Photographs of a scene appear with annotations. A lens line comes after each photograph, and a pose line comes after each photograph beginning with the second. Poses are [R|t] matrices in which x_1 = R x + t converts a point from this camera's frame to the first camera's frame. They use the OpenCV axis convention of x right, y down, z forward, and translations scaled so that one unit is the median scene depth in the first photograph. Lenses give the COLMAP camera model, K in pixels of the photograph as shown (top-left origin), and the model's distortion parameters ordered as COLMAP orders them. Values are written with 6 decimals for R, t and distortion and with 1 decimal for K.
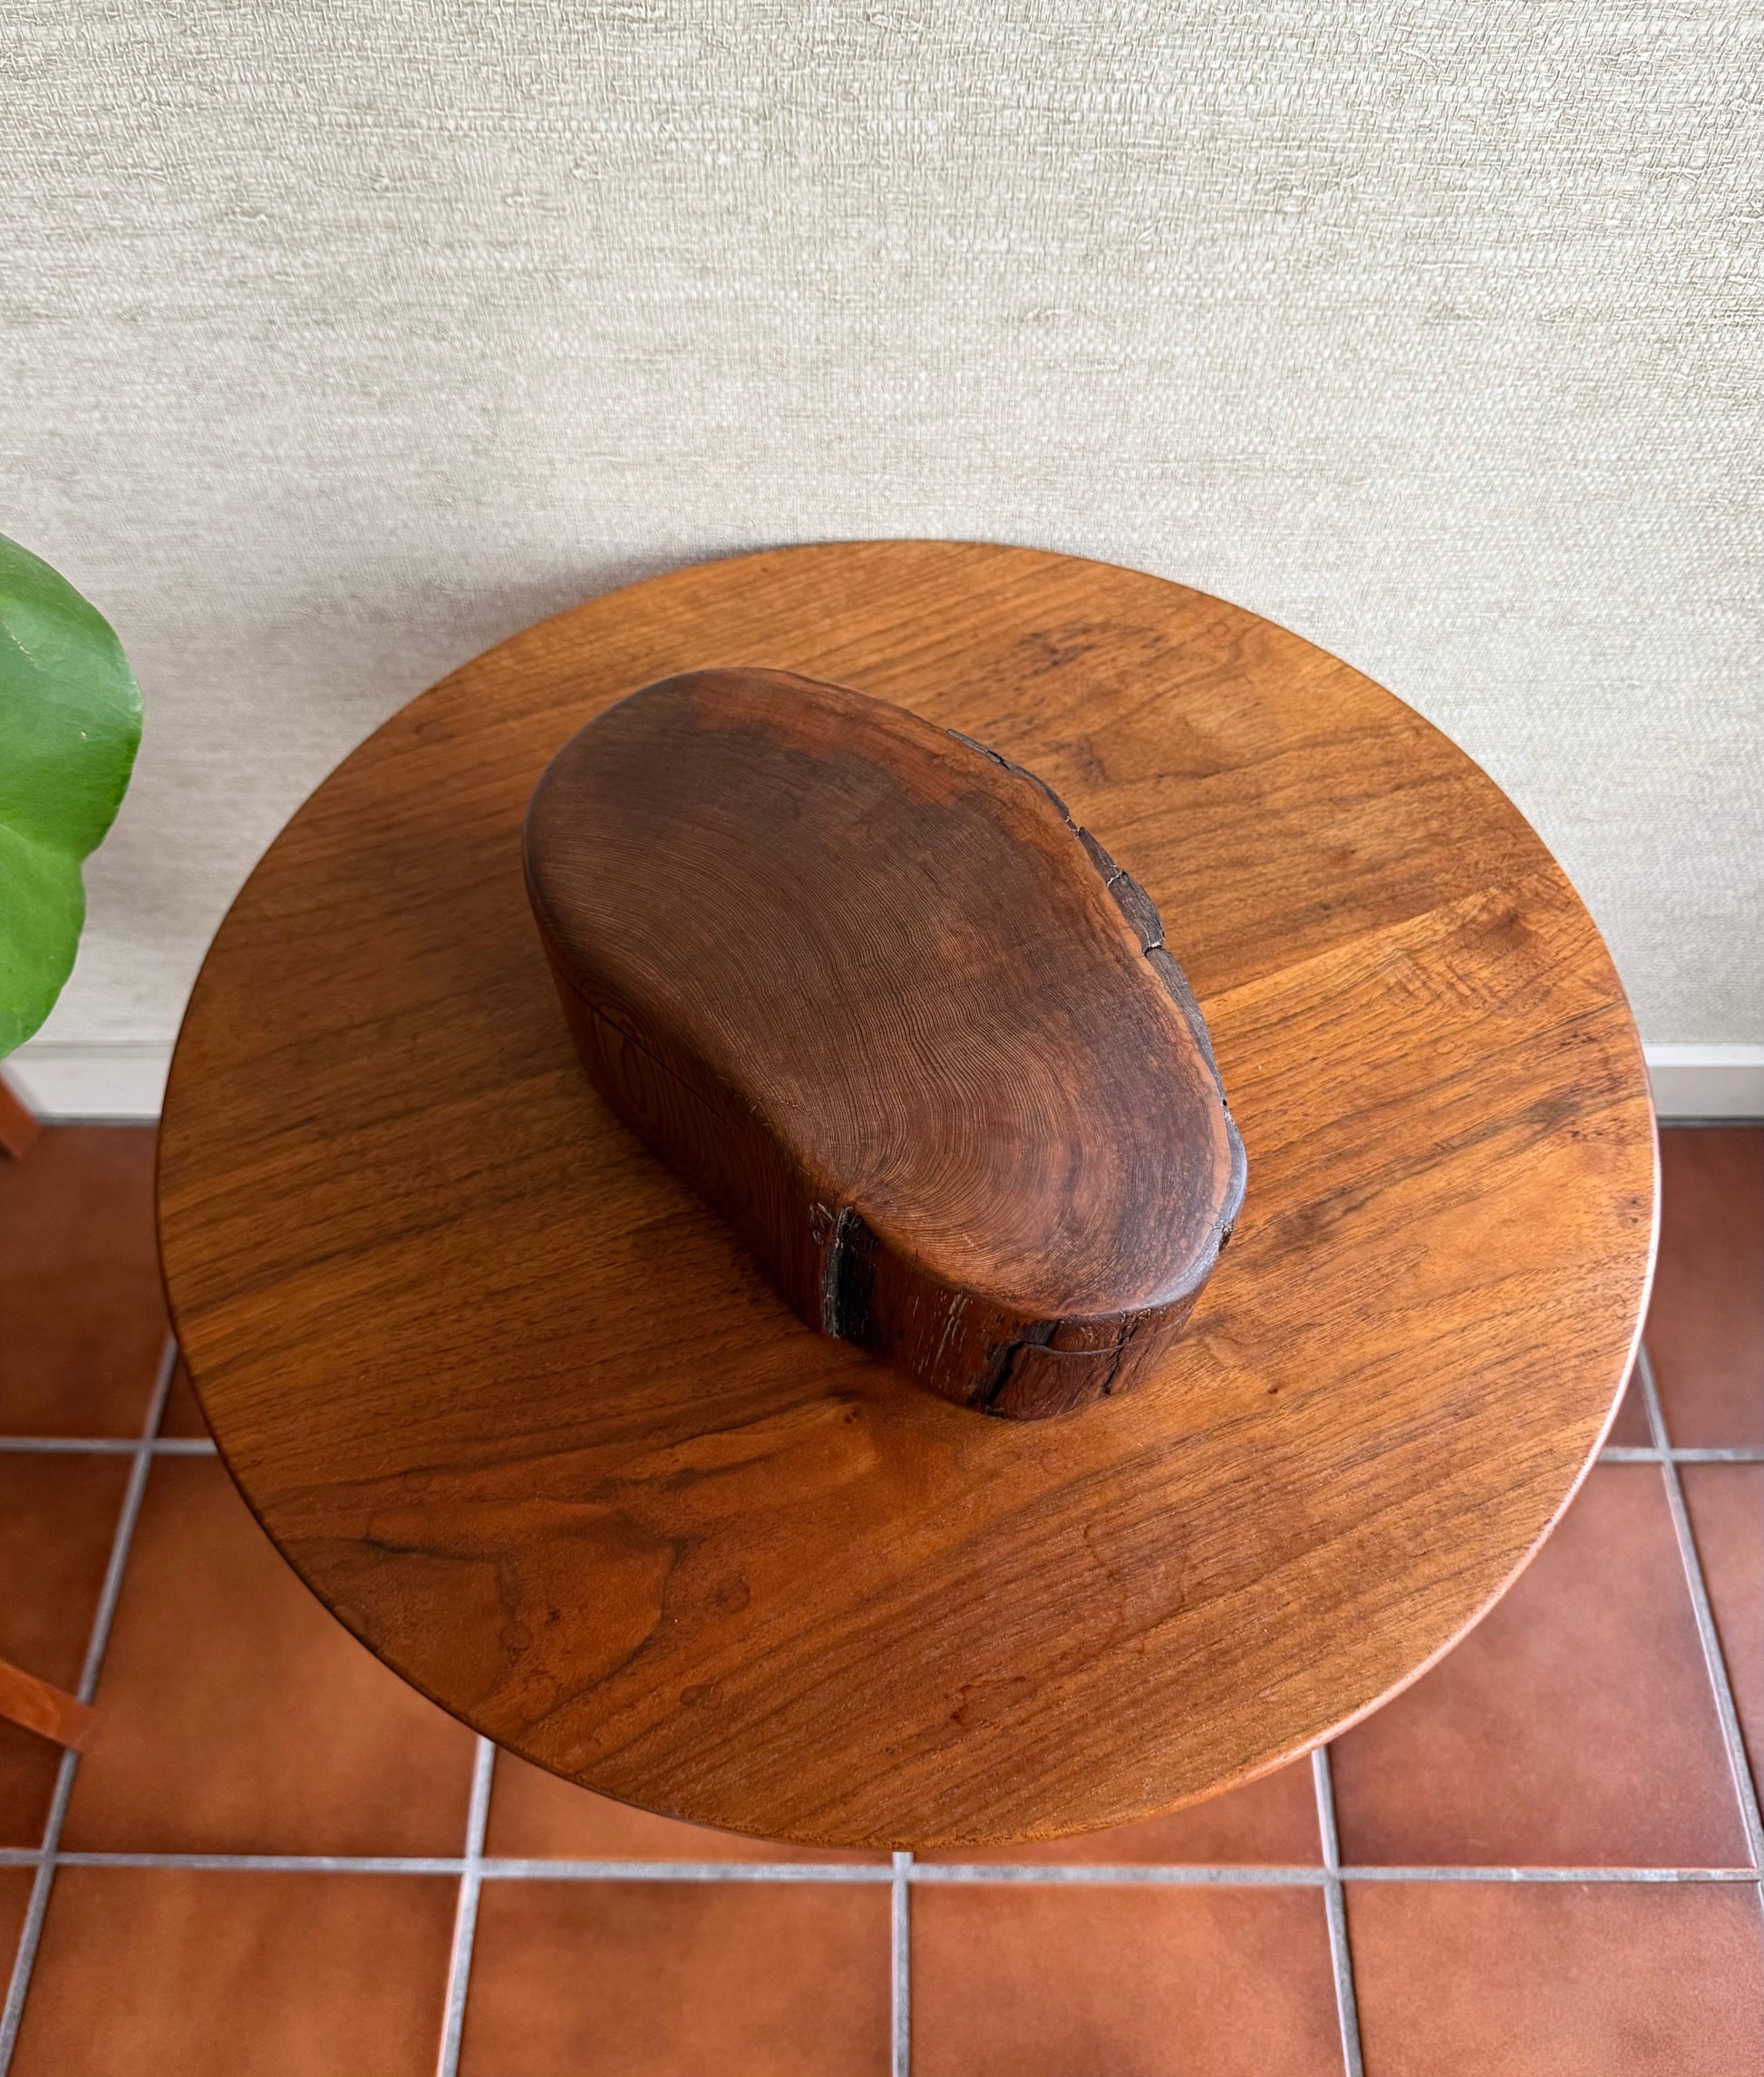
lens RADIAL K [[1749.7, 0, 870.6], [0, 1749.7, 1048.0], [0, 0, 1]] dist [-0.023092, 0.006157]
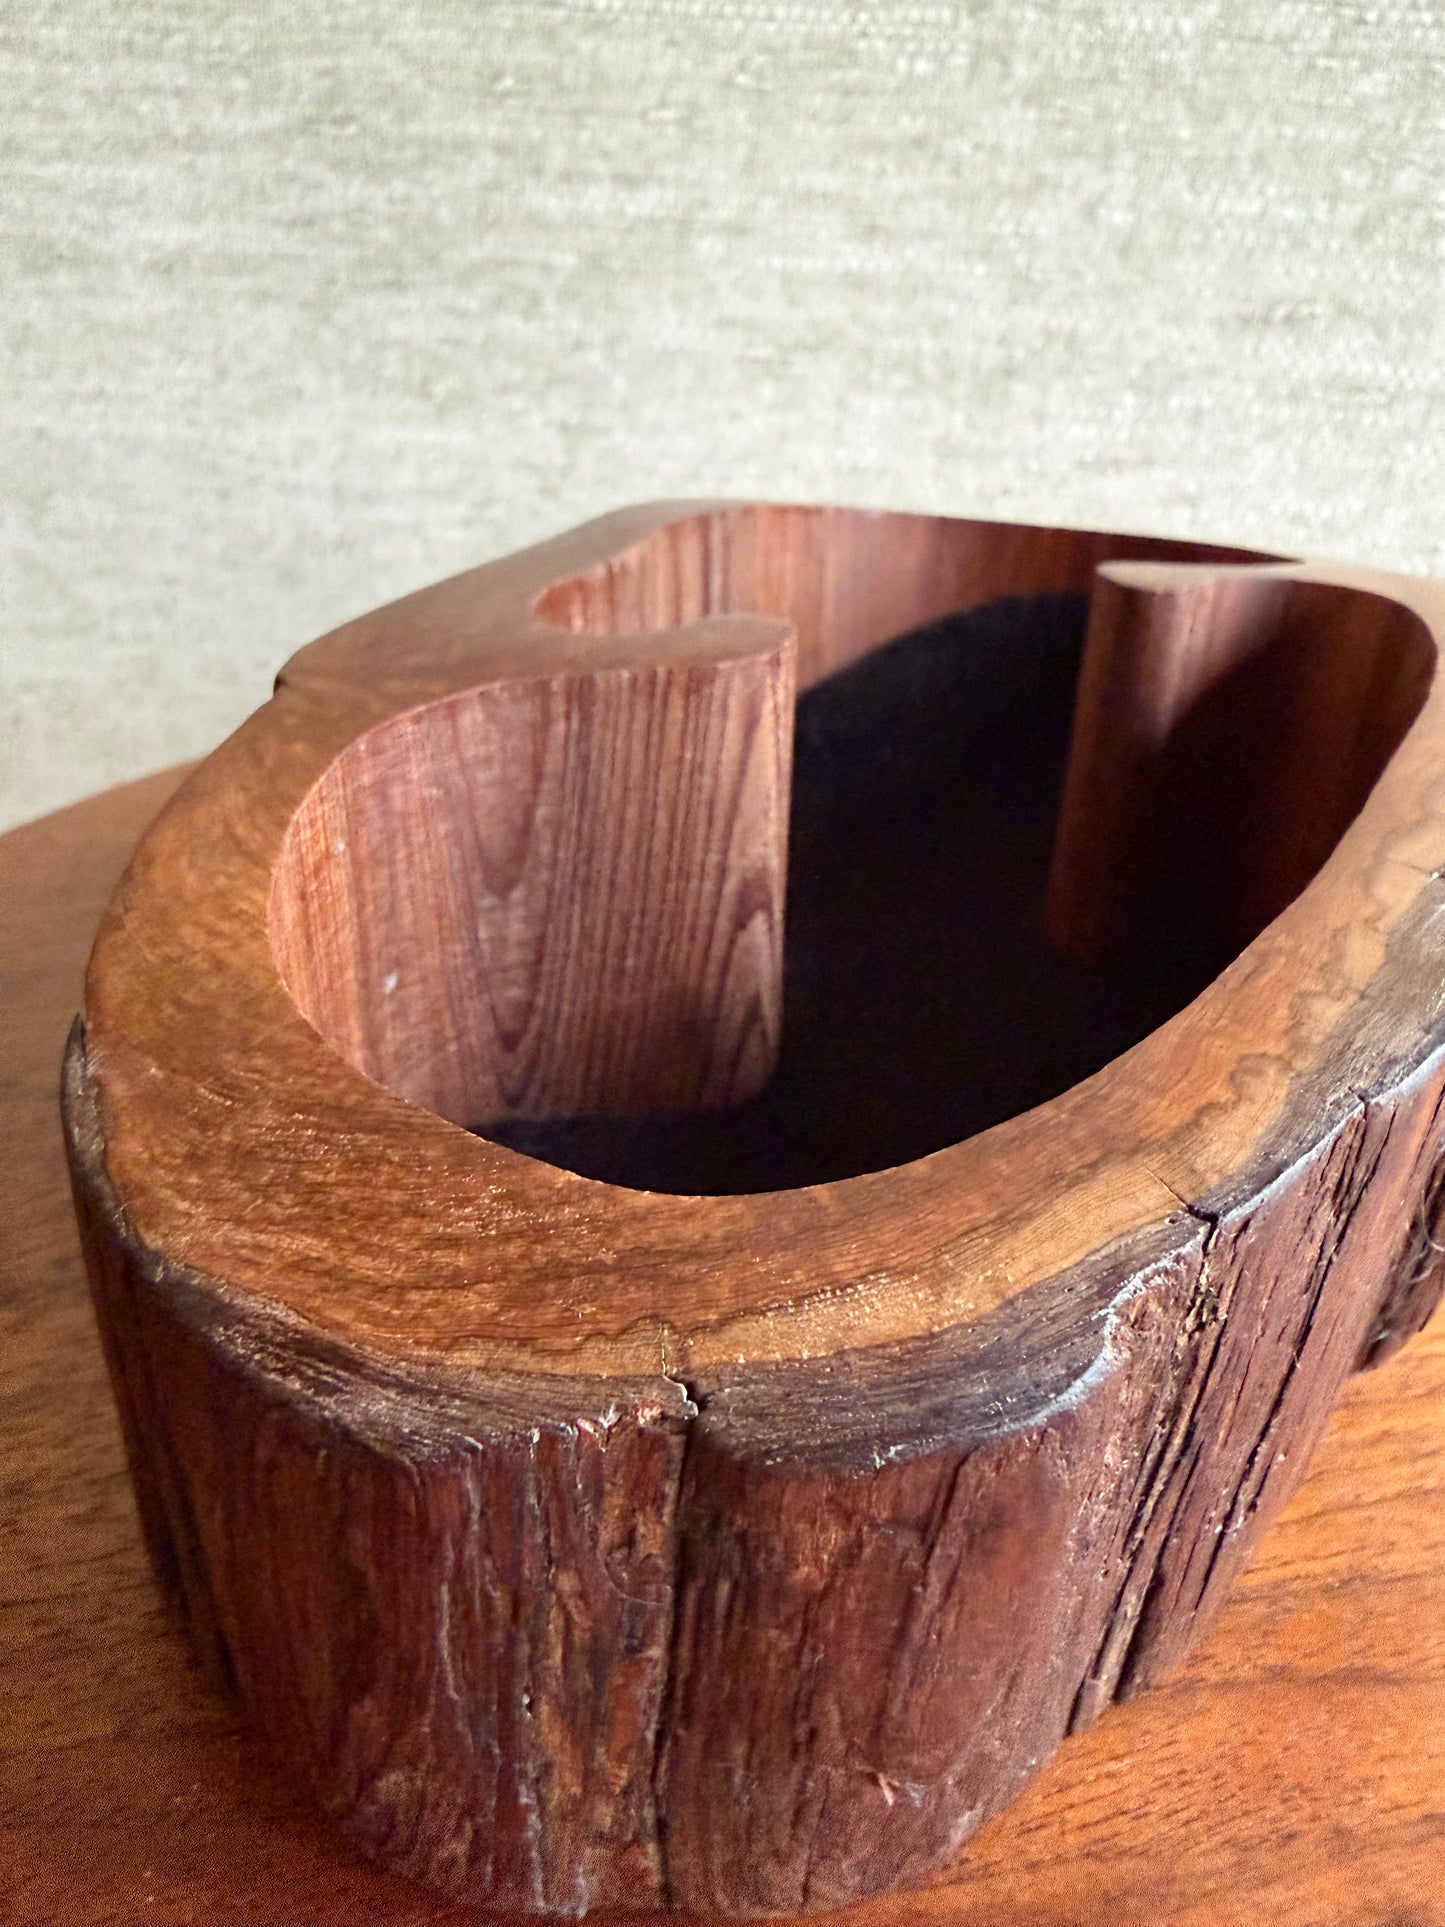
lens RADIAL K [[1365.1, 0, 719.9], [0, 1365.1, 827.4], [0, 0, 1]] dist [-0.007719, 0.002244]
pose [[0.994771, 0.077200, -0.066866, -0.106140], [-0.101685, 0.809819, -0.577800, 0.155813], [0.009543, 0.581578, 0.813435, 0.671550]]
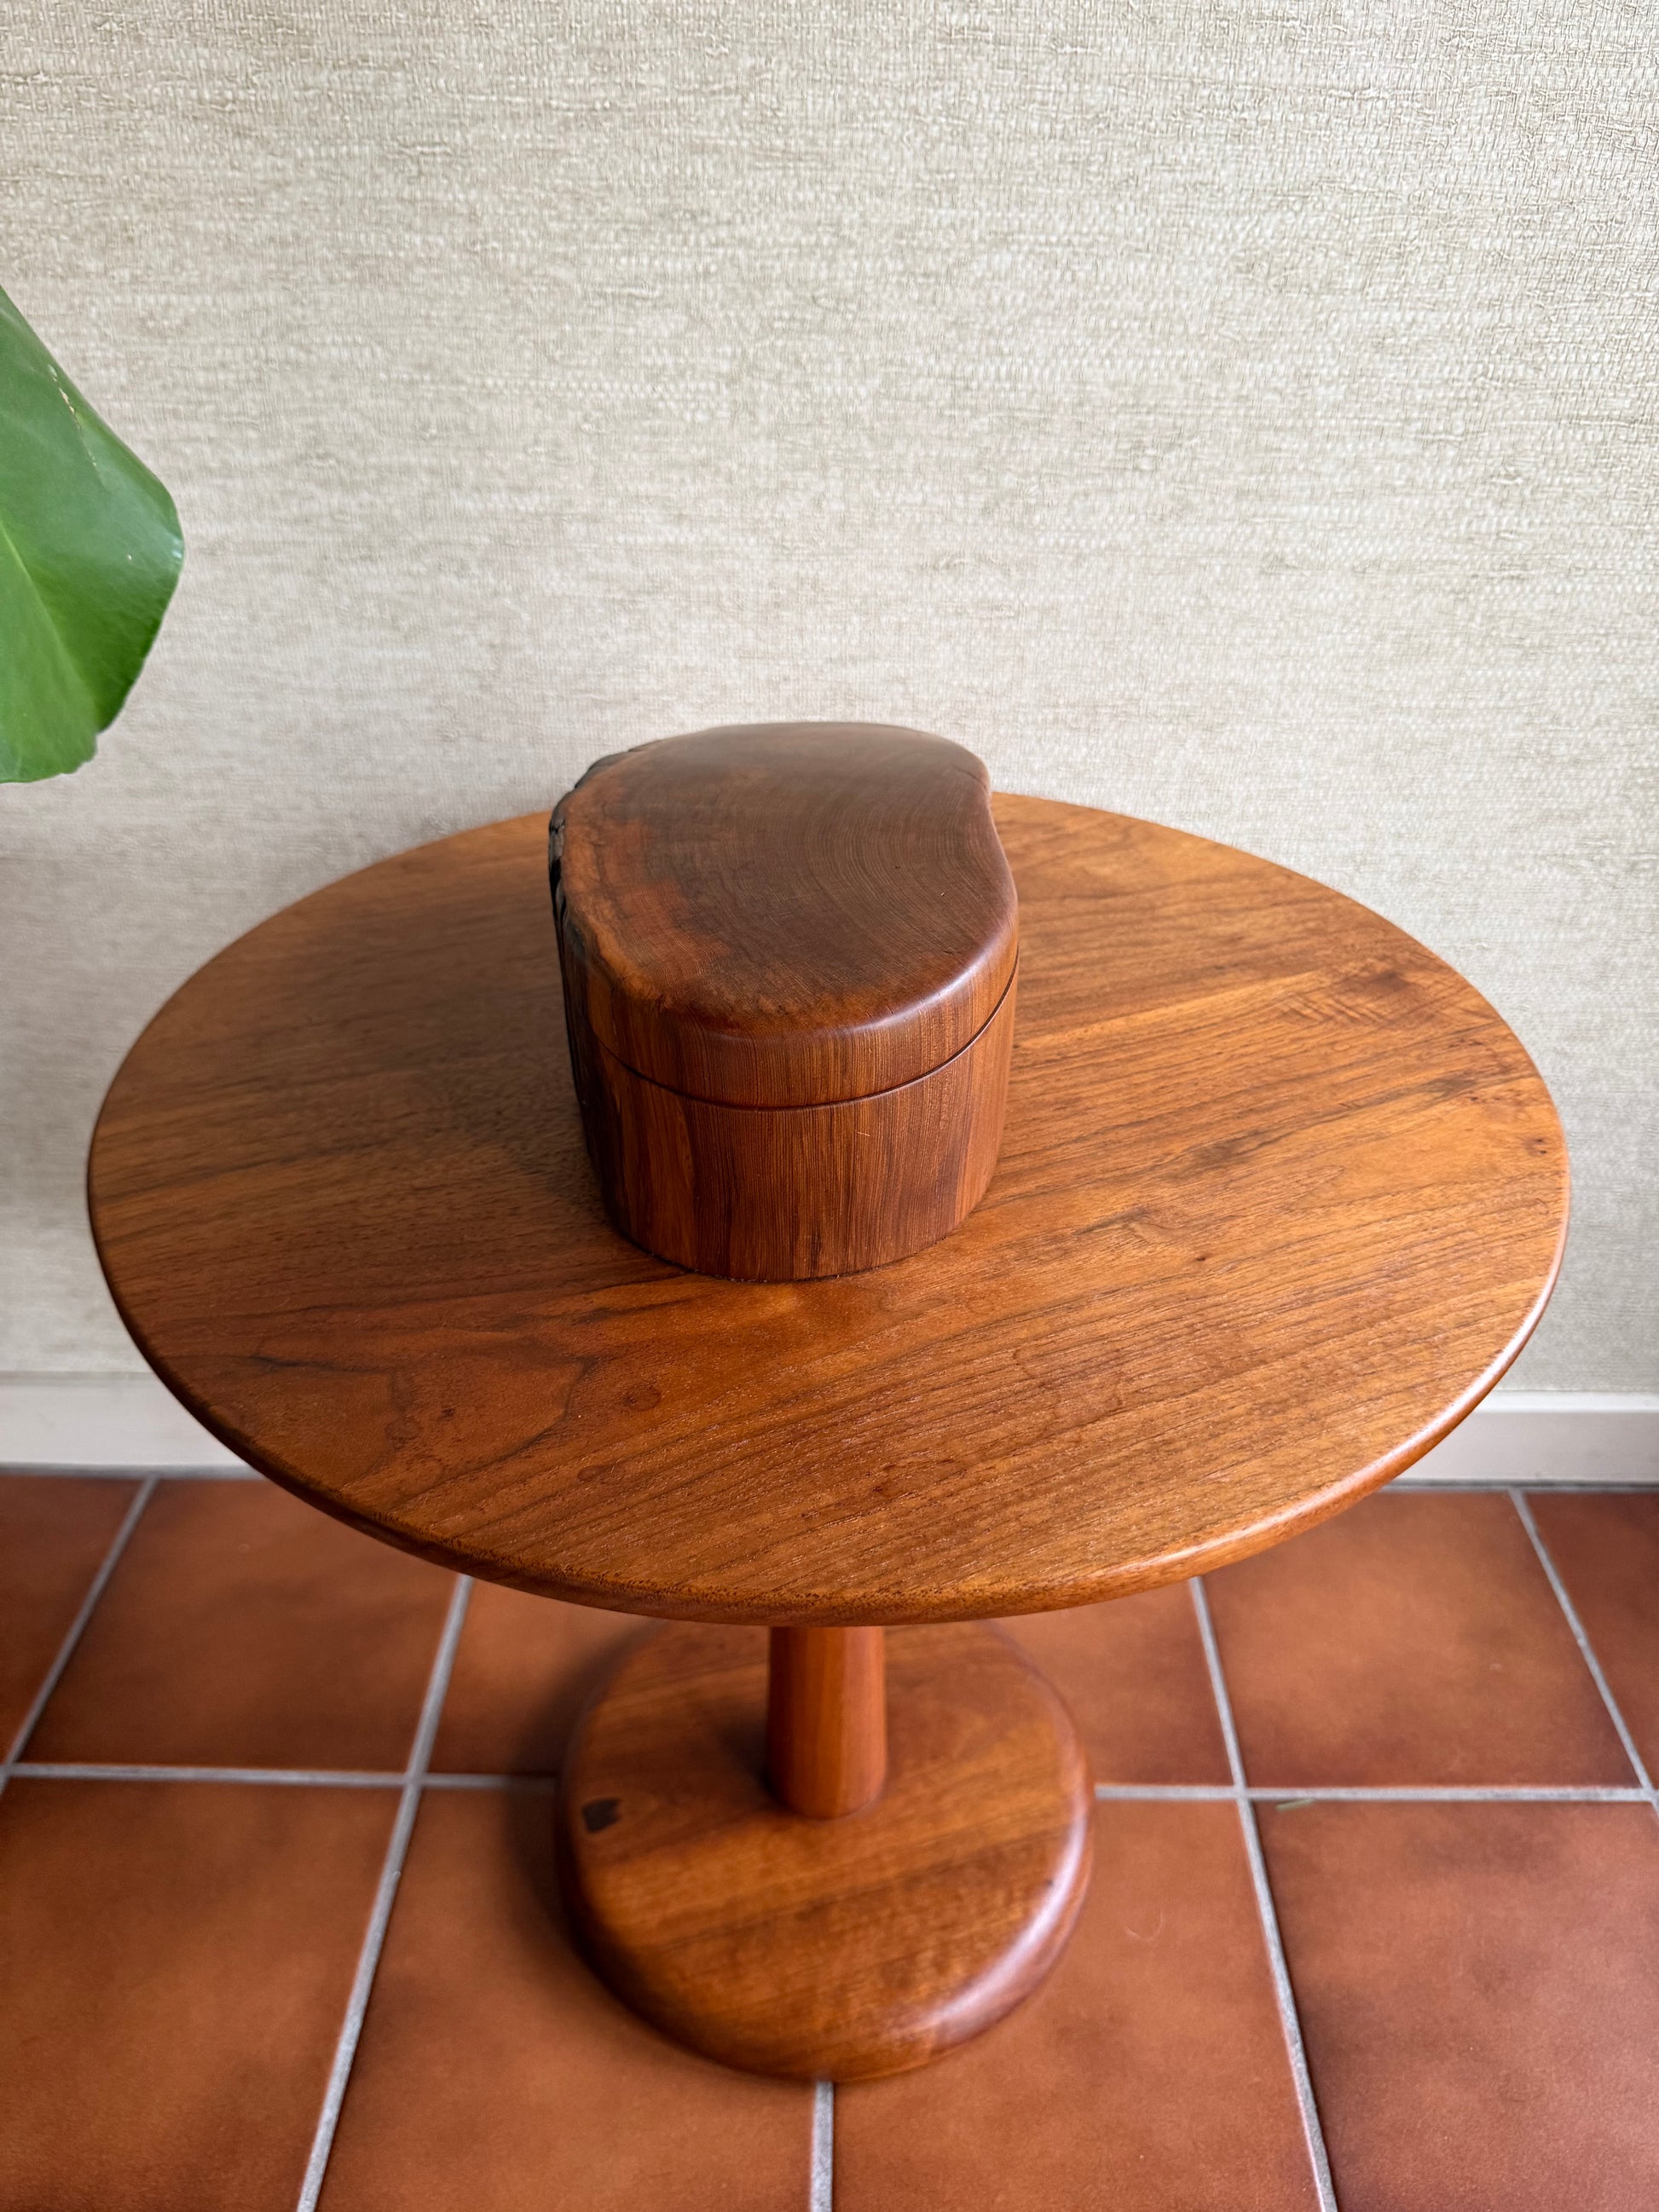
lens RADIAL K [[1642.9, 0, 833.5], [0, 1642.9, 1112.7], [0, 0, 1]] dist [-0.016294, -0.005176]
pose [[0.999781, 0.018522, 0.009691, 0.011082], [-0.012847, 0.910121, -0.414143, 0.443543], [-0.016491, 0.413928, 0.910160, 0.110688]]
